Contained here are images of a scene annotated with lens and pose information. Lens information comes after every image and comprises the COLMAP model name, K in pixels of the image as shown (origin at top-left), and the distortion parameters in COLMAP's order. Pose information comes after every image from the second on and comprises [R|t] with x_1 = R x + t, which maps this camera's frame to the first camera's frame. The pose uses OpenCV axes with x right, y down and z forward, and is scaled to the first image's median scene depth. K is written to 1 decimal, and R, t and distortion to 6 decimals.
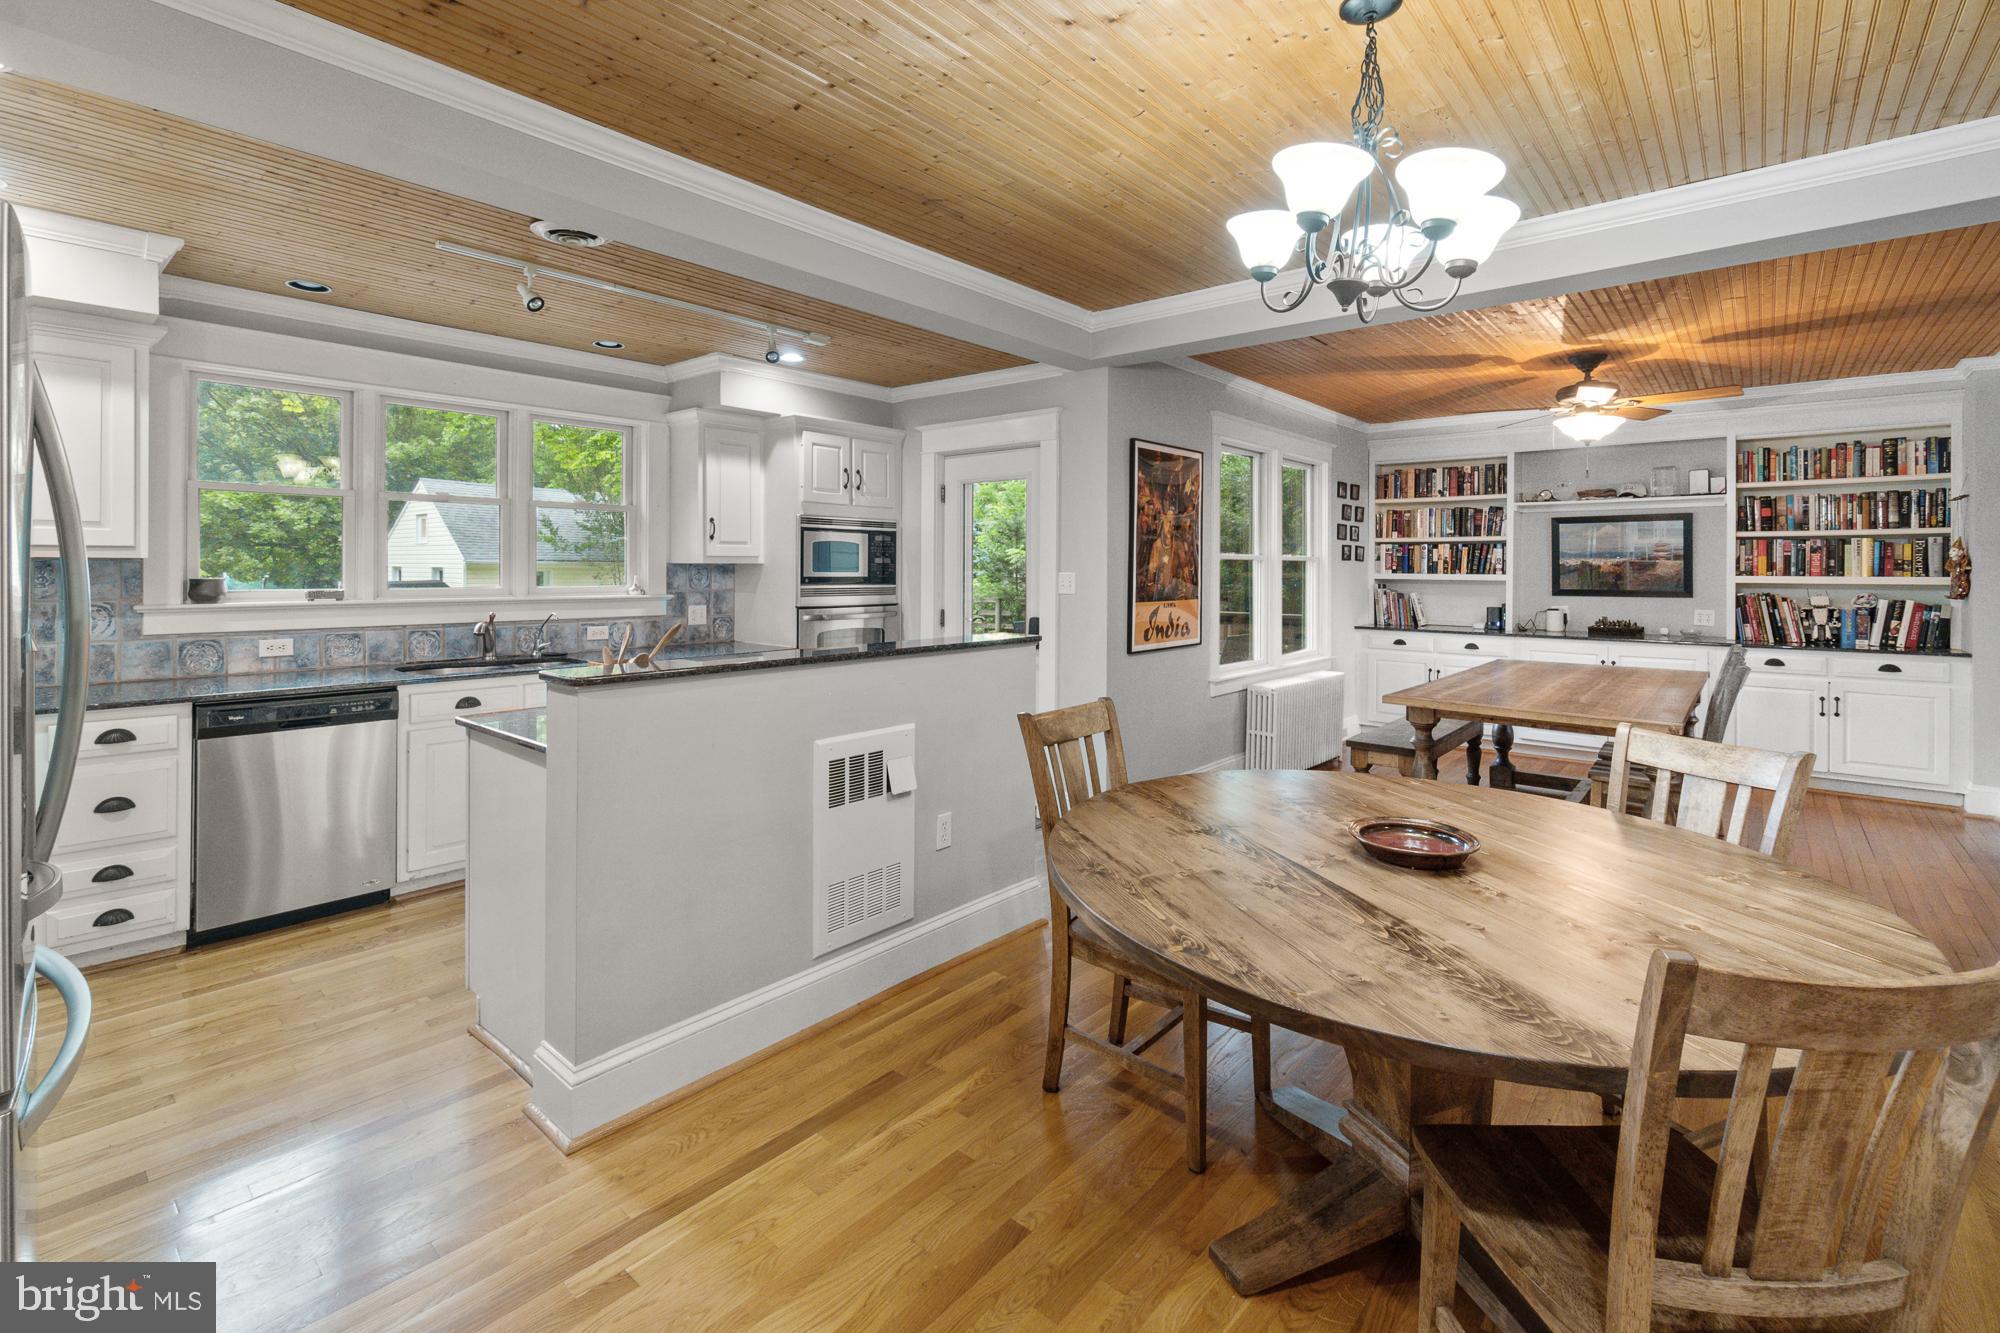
lens RADIAL K [[878.2, 0, 971.1], [0, 878.2, 568.5], [0, 0, 1]] dist [-0.013016, 0.001446]
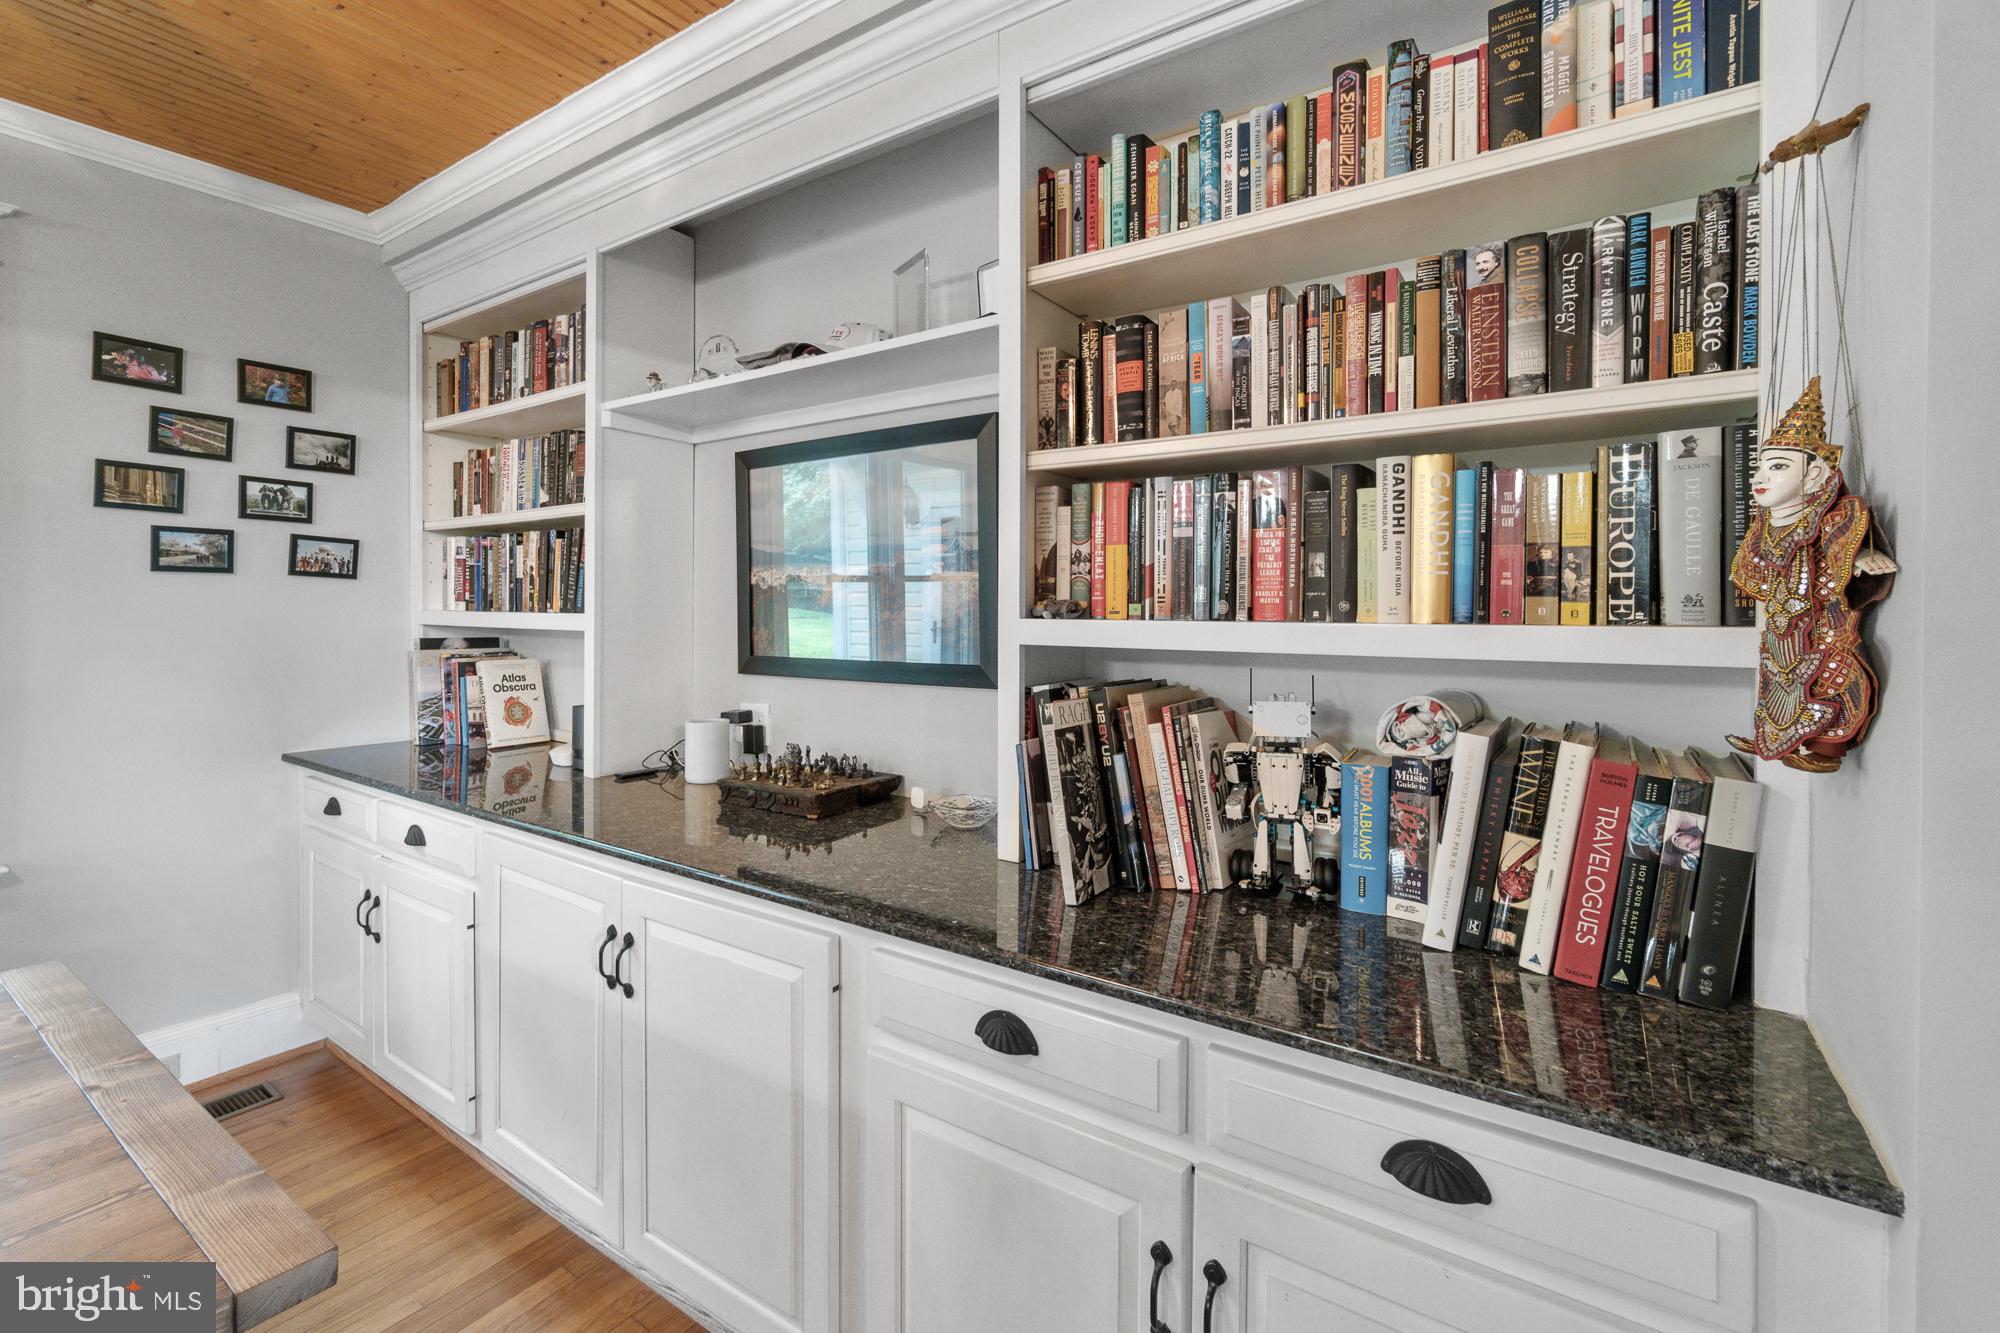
lens RADIAL K [[878.2, 0, 983.2], [0, 878.2, 612.2], [0, 0, 1]] dist [-0.013016, 0.001446]
pose [[0.992580, -0.004841, 0.121501, 0.931159], [0.003643, 0.999943, 0.010080, 0.003970], [-0.121543, -0.009563, 0.992540, 0.823689]]
